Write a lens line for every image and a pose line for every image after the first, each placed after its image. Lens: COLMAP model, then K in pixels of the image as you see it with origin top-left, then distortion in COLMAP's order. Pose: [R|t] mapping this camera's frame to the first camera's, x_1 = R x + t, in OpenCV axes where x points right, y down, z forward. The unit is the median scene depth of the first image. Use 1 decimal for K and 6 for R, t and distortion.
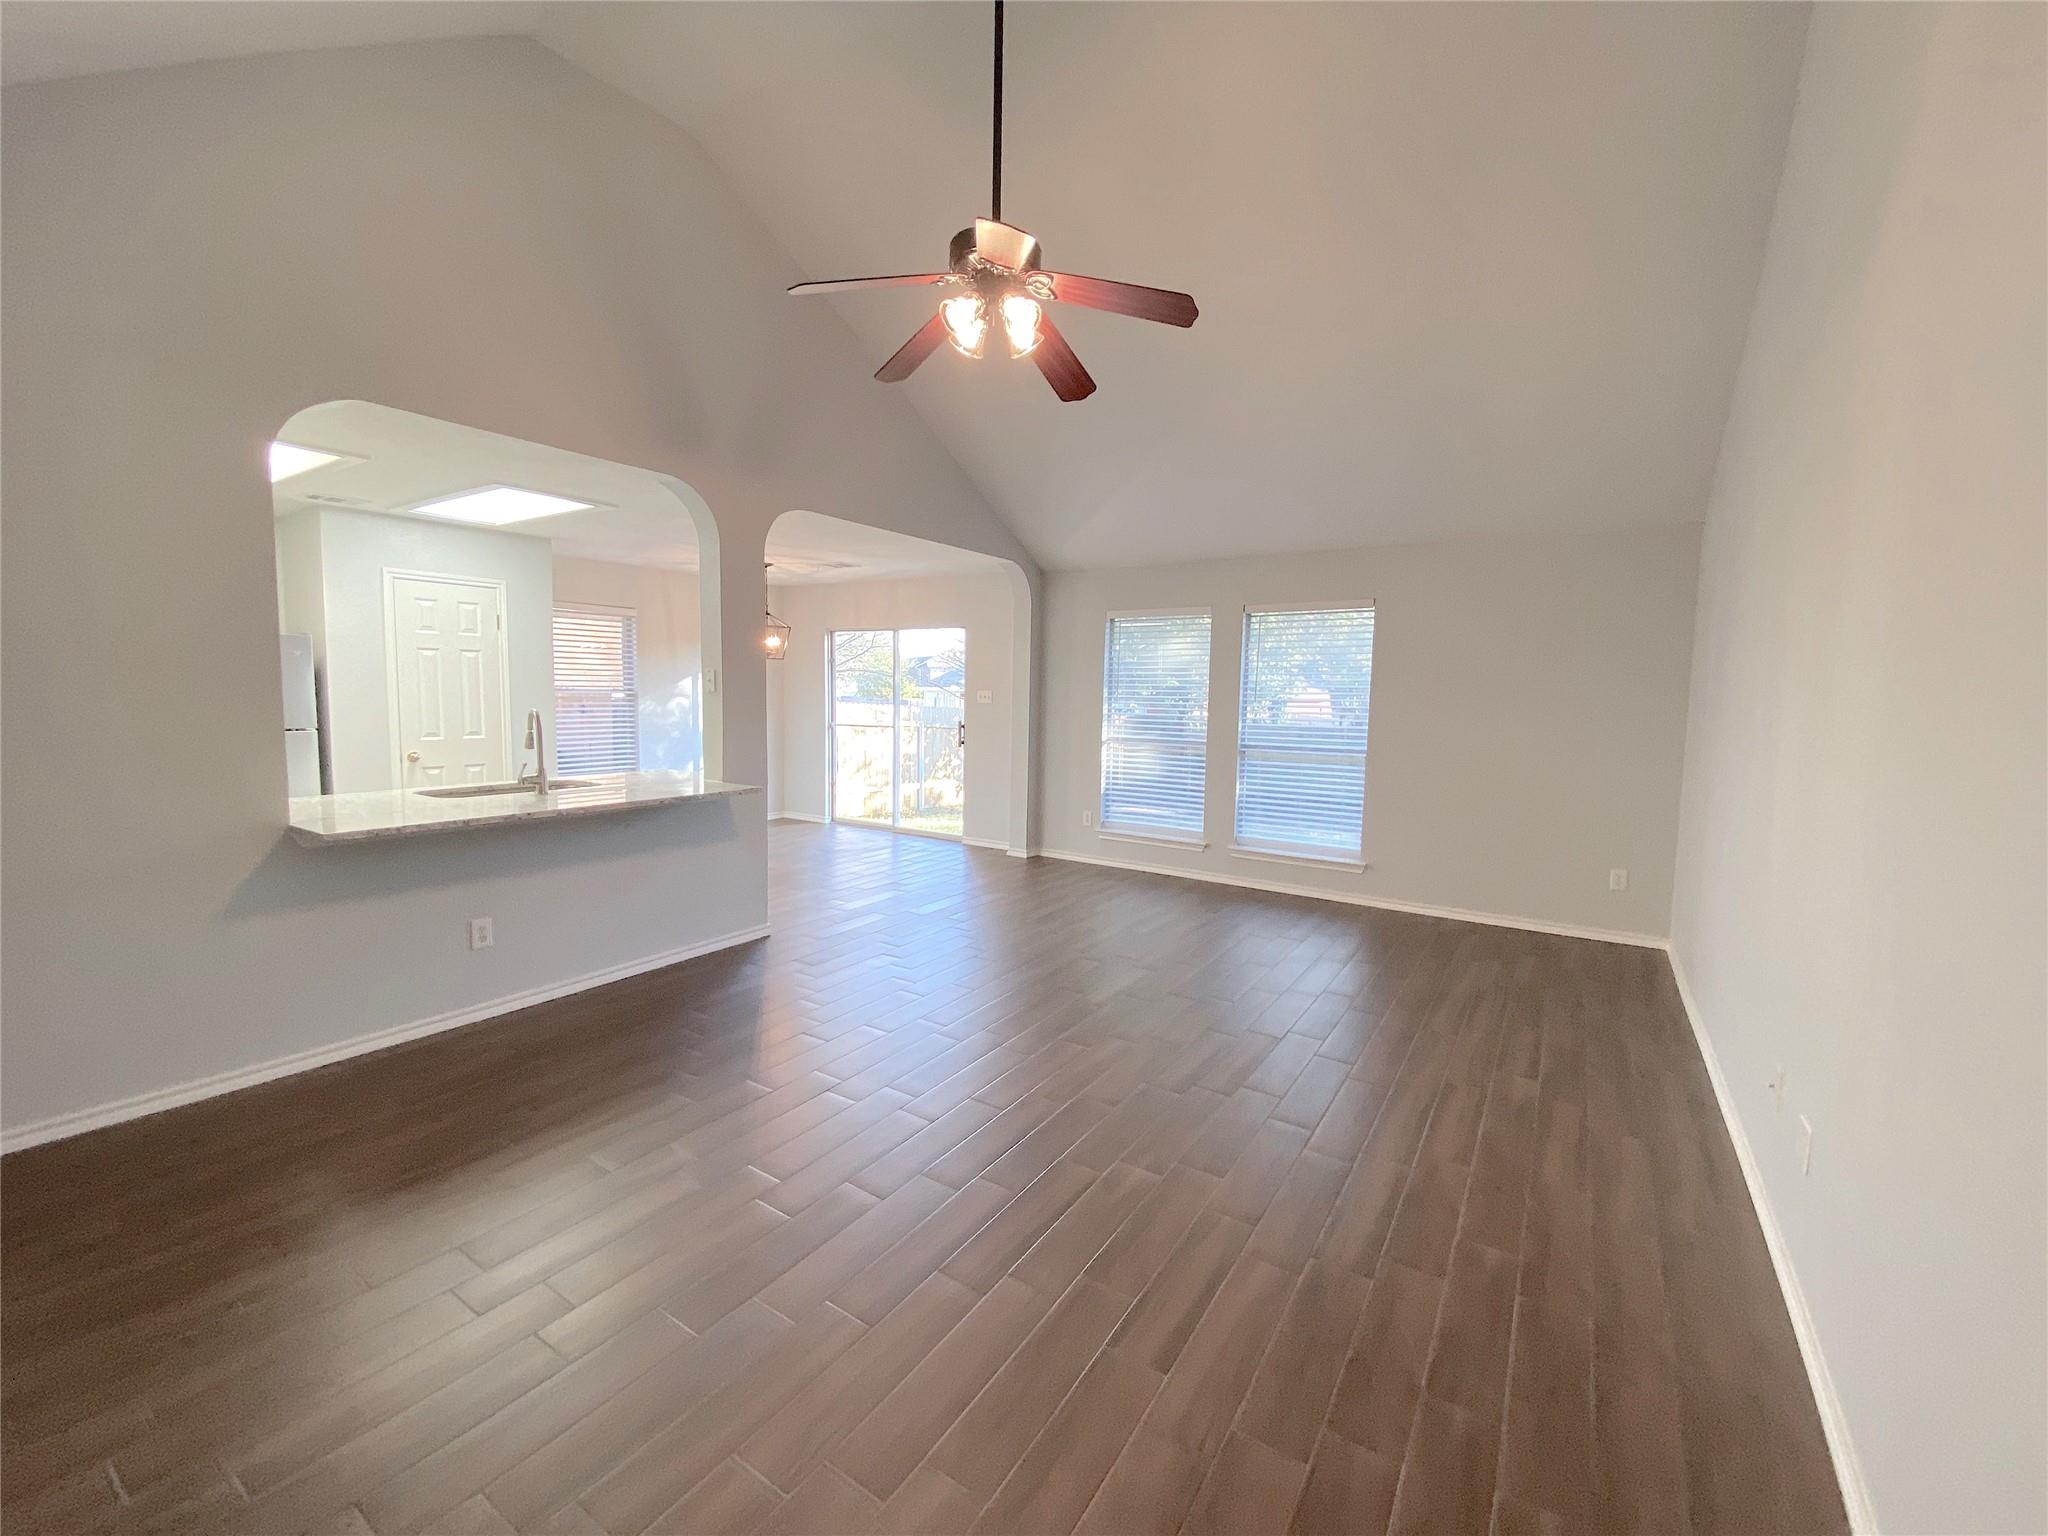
lens RADIAL K [[820.0, 0, 1020.5], [0, 820.0, 767.0], [0, 0, 1]] dist [0.043979, -0.039420]
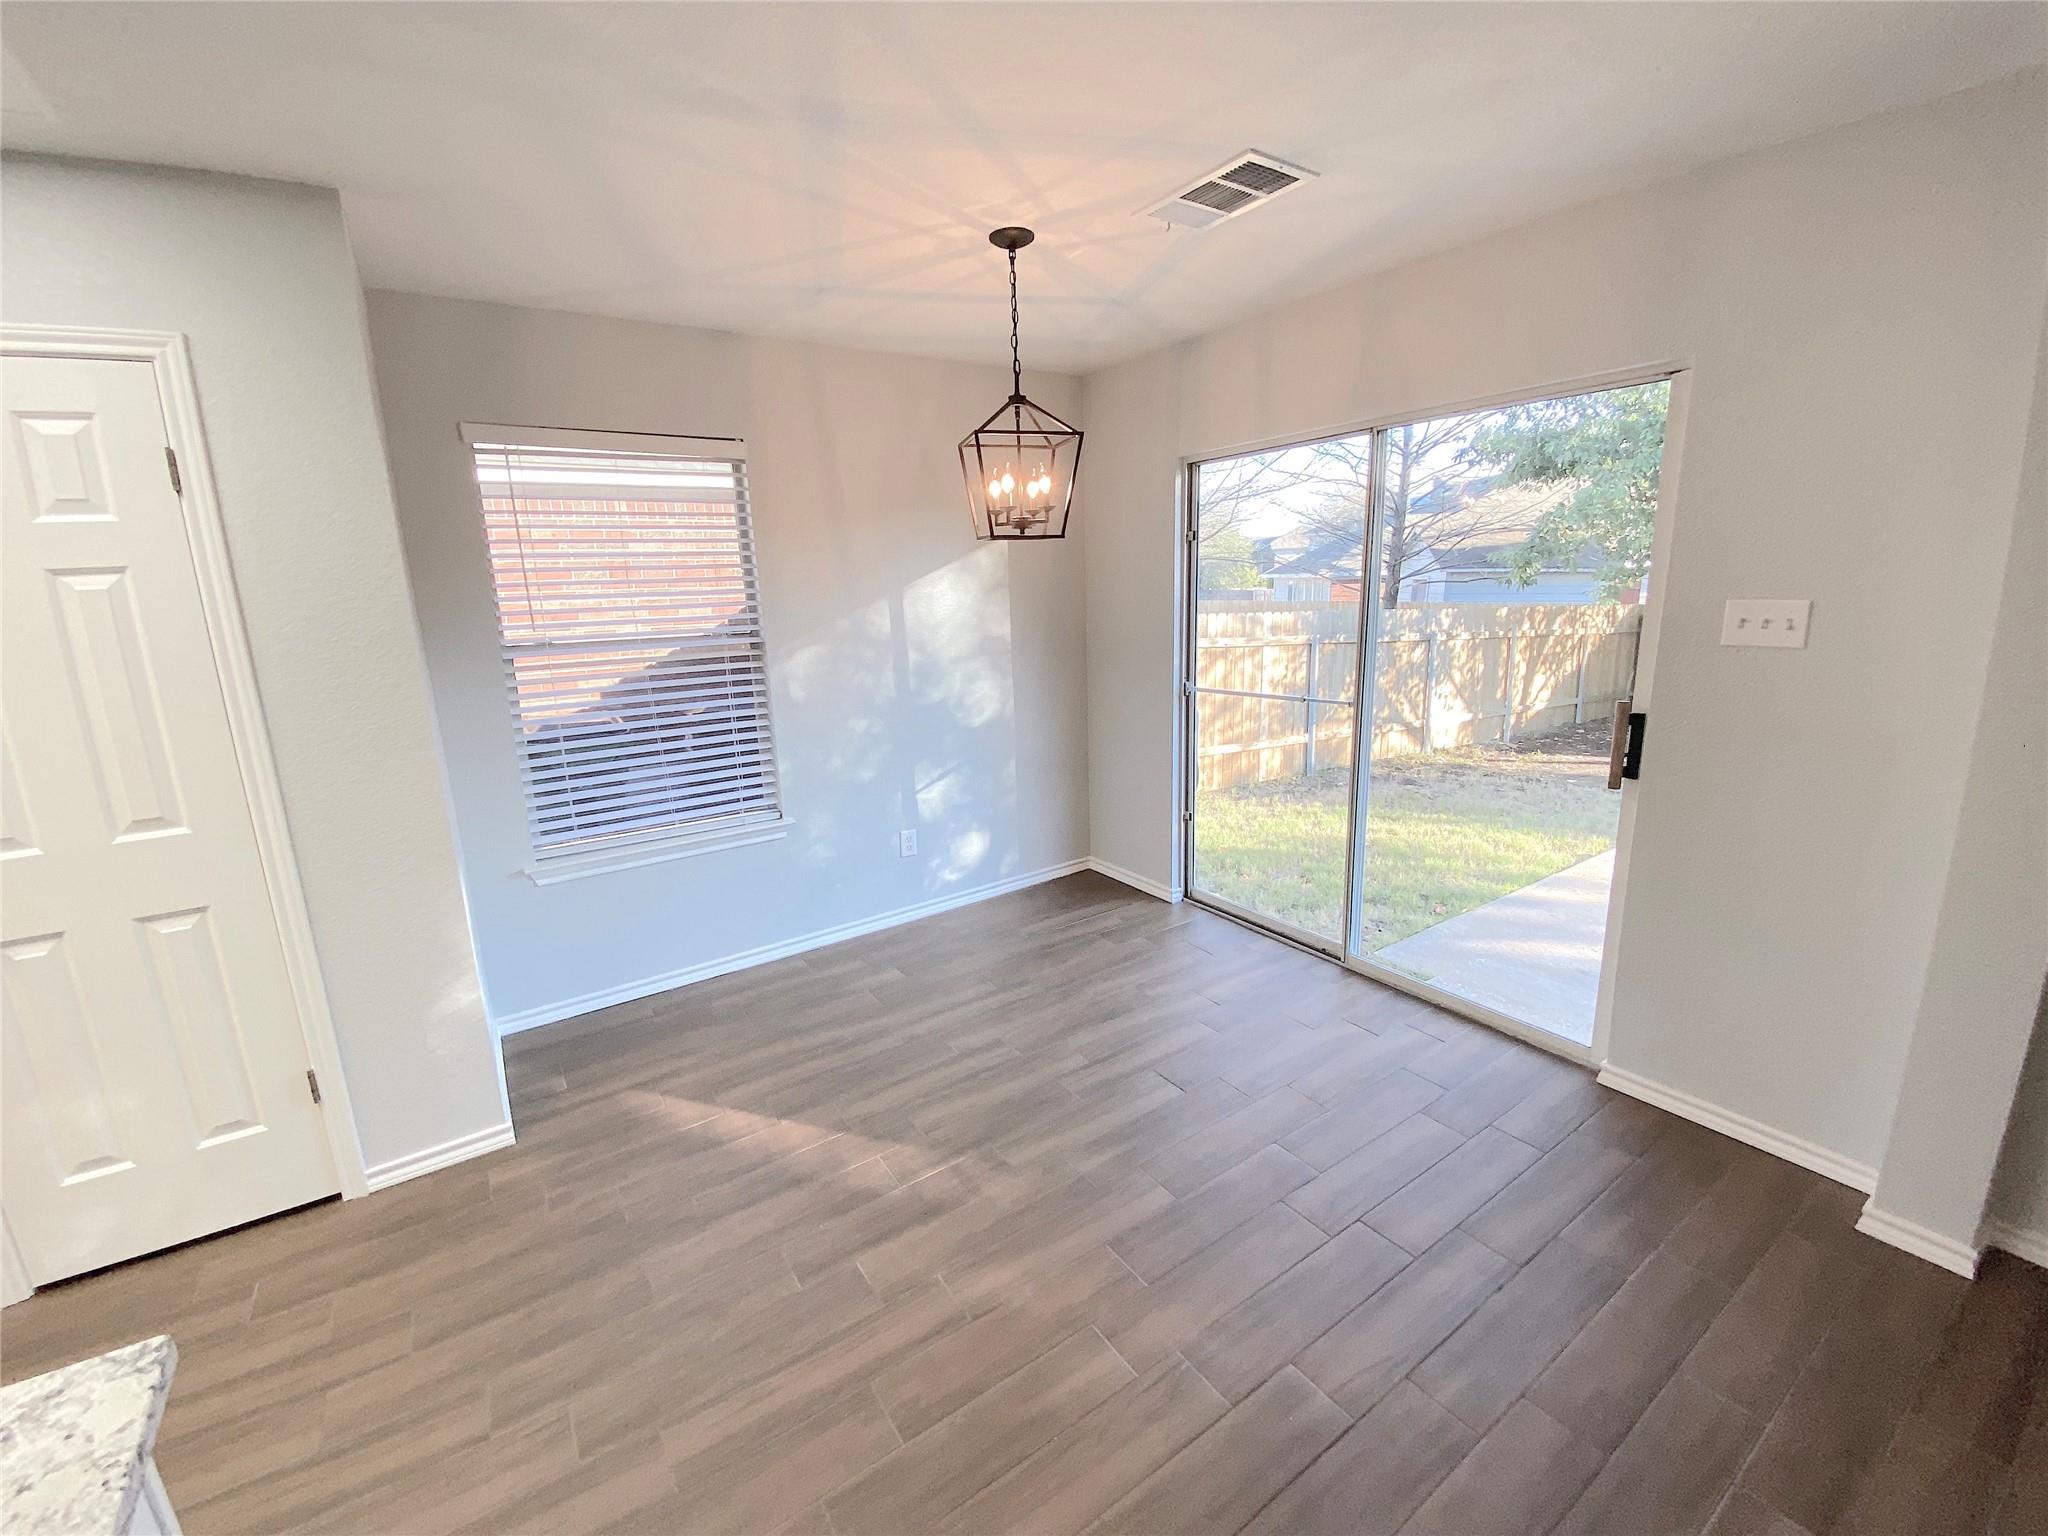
lens RADIAL K [[832.9, 0, 1020.7], [0, 832.9, 762.8], [0, 0, 1]] dist [0.028581, -0.025828]
pose [[0.924504, 0.031254, -0.379890, -0.179074], [0.015192, 0.992820, 0.118652, -0.081704], [0.380870, -0.115465, 0.917391, 0.691177]]
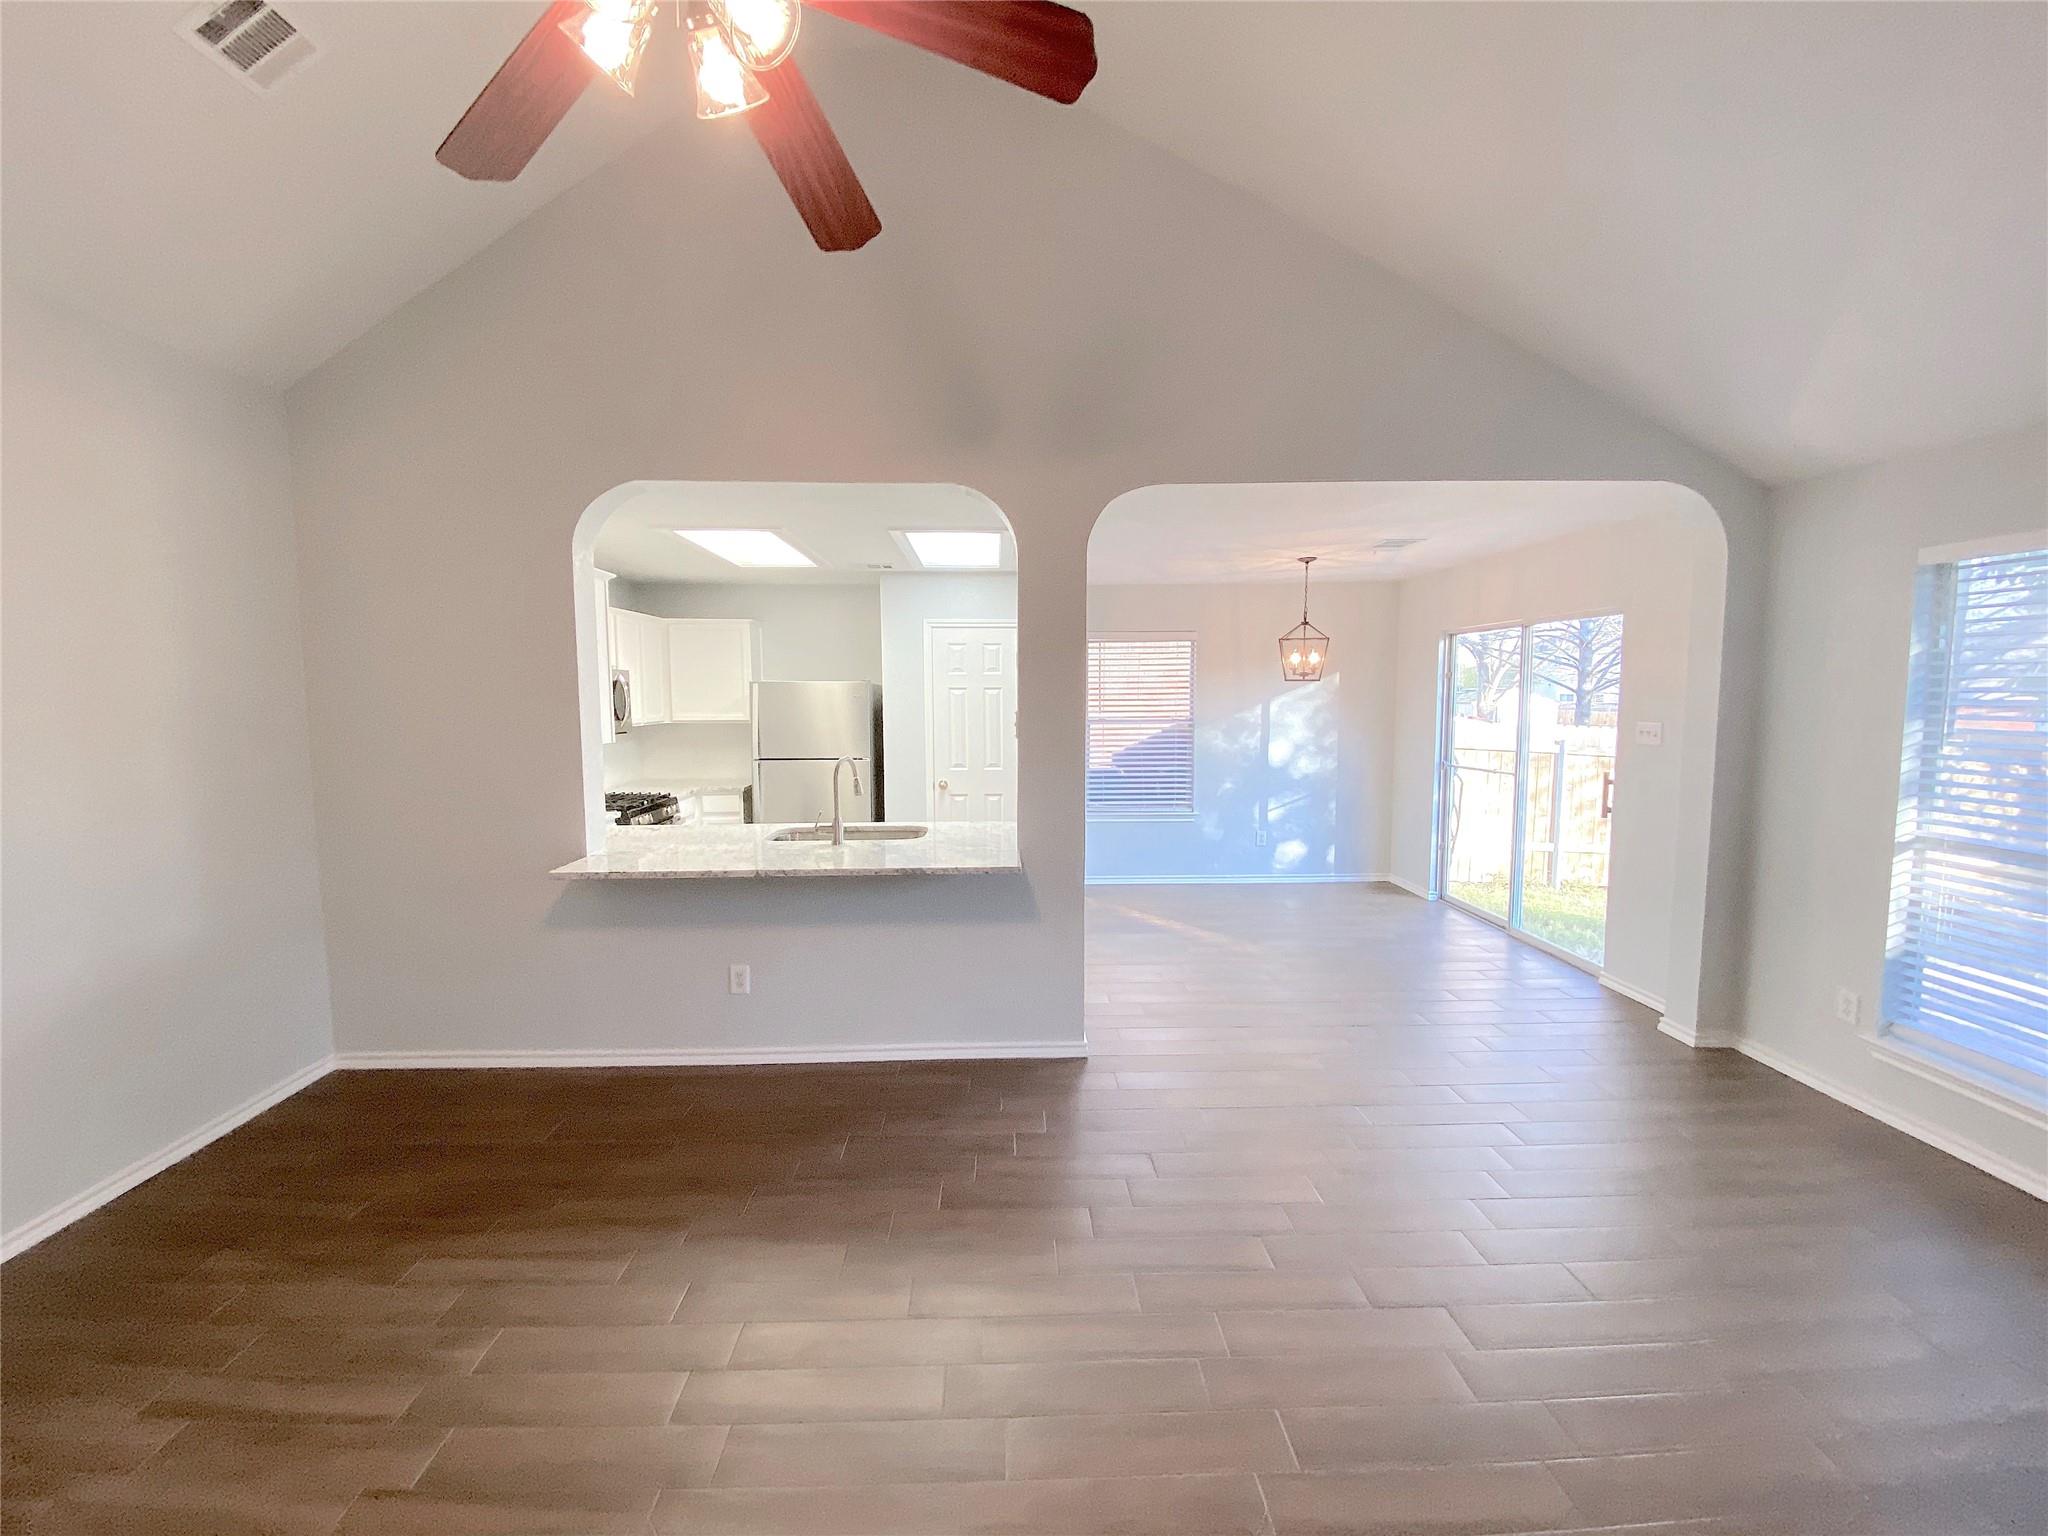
lens RADIAL K [[820.0, 0, 1020.5], [0, 820.0, 767.0], [0, 0, 1]] dist [0.043979, -0.039420]
pose [[0.578675, 0.051298, -0.813944, 0.180680], [-0.061946, 0.997901, 0.018851, -0.049890], [0.813203, 0.039512, 0.580638, 0.347279]]
